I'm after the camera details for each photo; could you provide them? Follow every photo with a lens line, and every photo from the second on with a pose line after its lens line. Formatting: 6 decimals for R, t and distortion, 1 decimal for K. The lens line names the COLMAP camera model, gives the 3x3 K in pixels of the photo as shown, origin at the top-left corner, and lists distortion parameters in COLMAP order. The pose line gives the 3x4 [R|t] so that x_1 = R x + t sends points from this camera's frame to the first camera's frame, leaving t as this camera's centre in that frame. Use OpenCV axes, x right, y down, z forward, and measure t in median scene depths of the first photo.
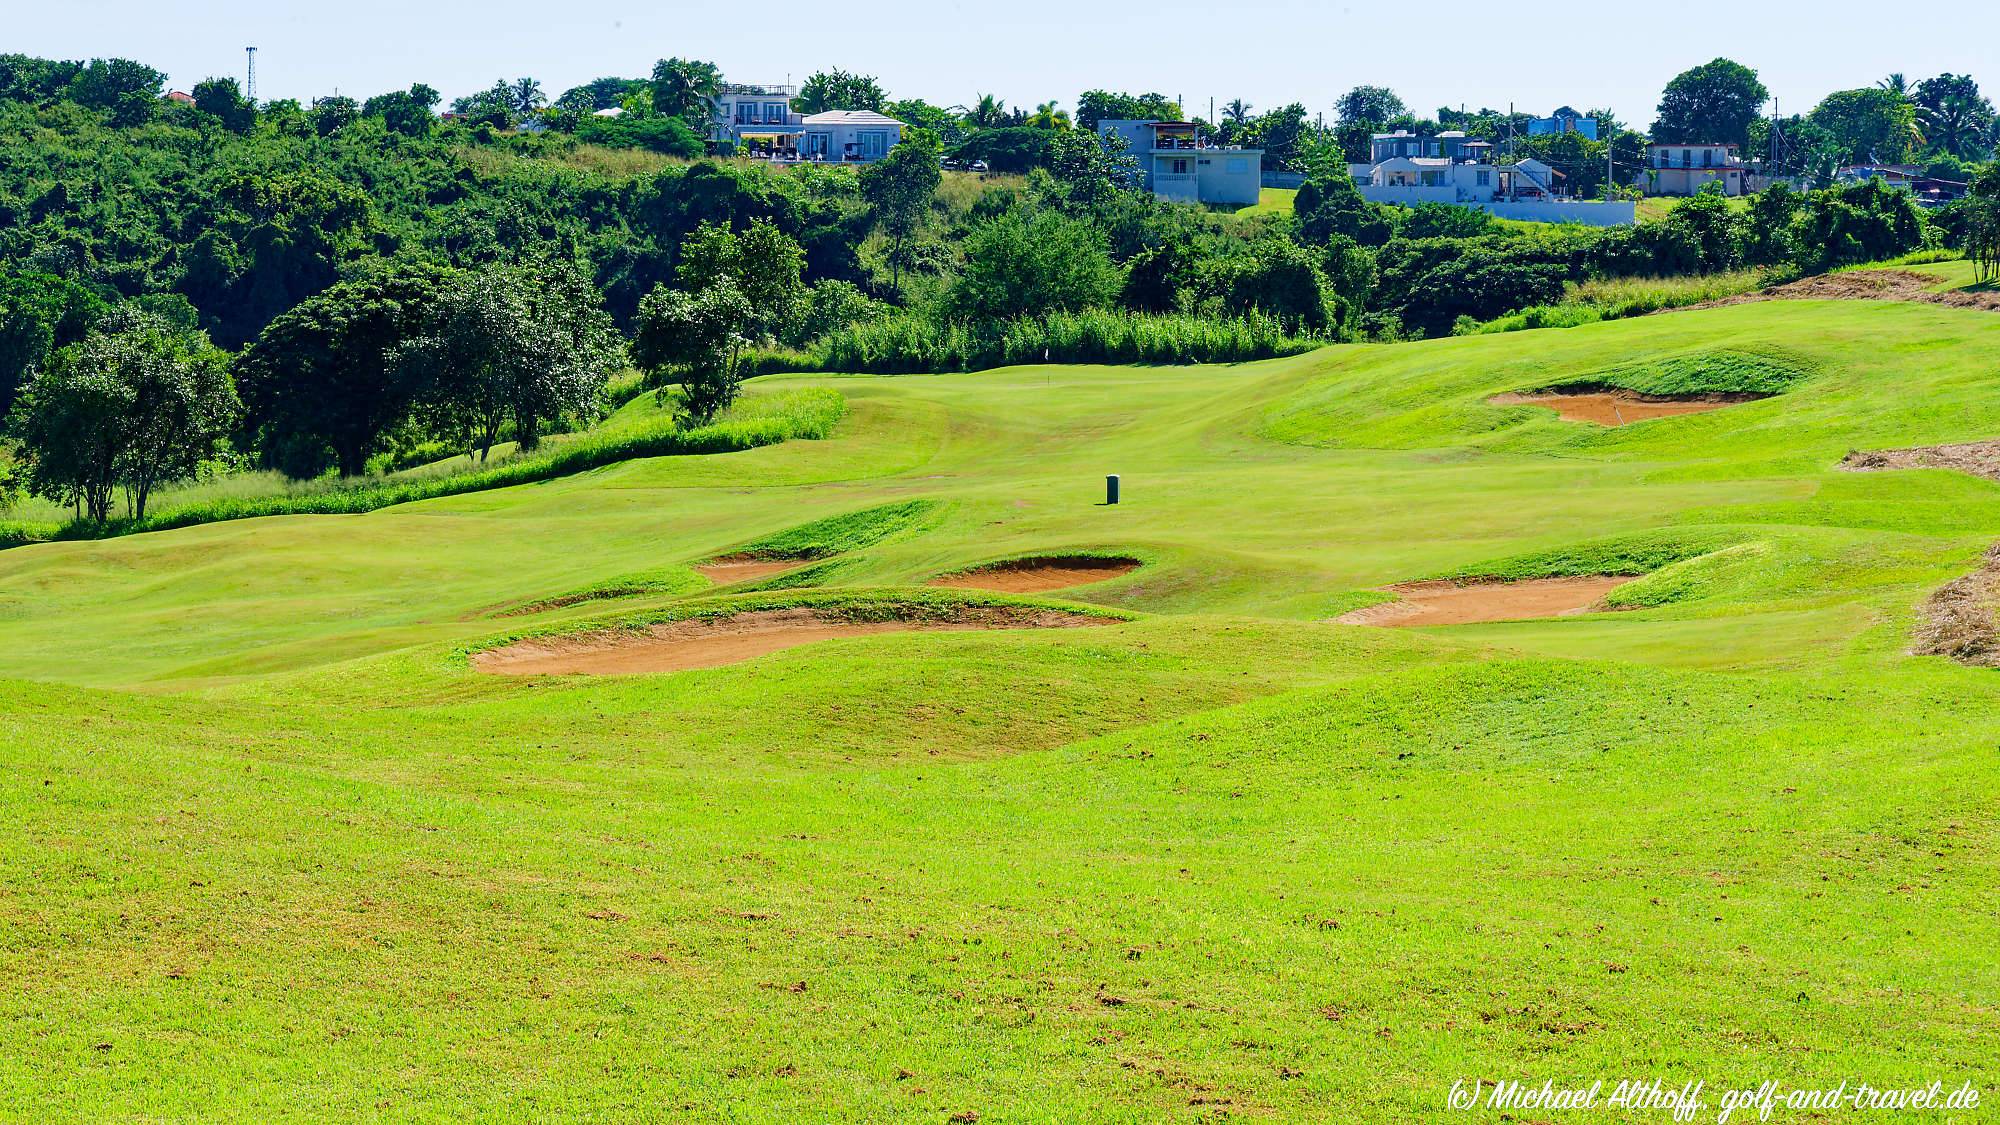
lens RADIAL K [[7123.4, 0, 1001.0], [0, 7123.4, 562.6], [0, 0, 1]] dist [0.727908, 0.000000]
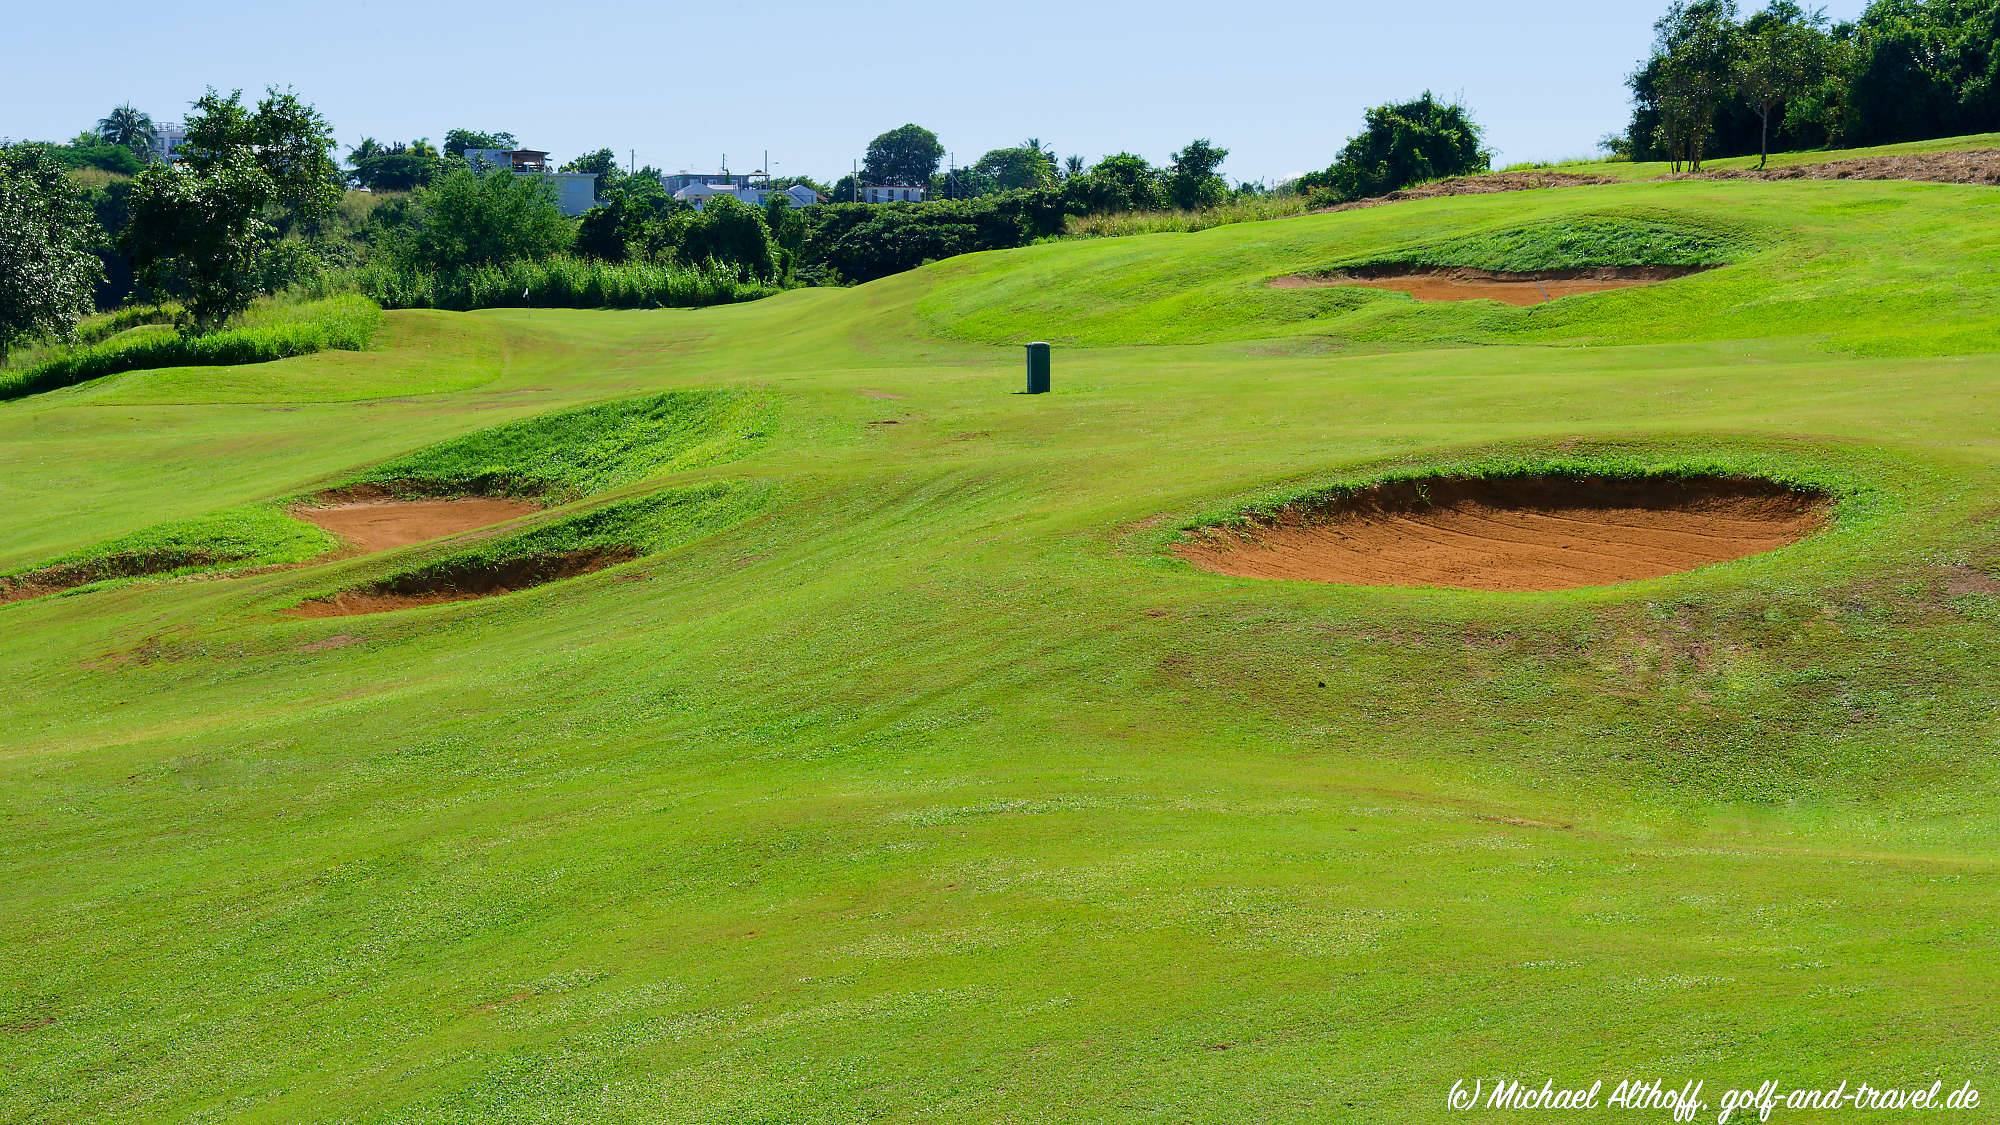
lens RADIAL K [[4382.6, 0, 997.8], [0, 4382.6, 555.1], [0, 0, 1]] dist [0.058843, 0.000000]
pose [[0.987864, -0.009361, 0.155038, -0.022980], [0.007429, 0.999887, 0.013037, 0.000052], [-0.155143, -0.011727, 0.987822, 0.361217]]
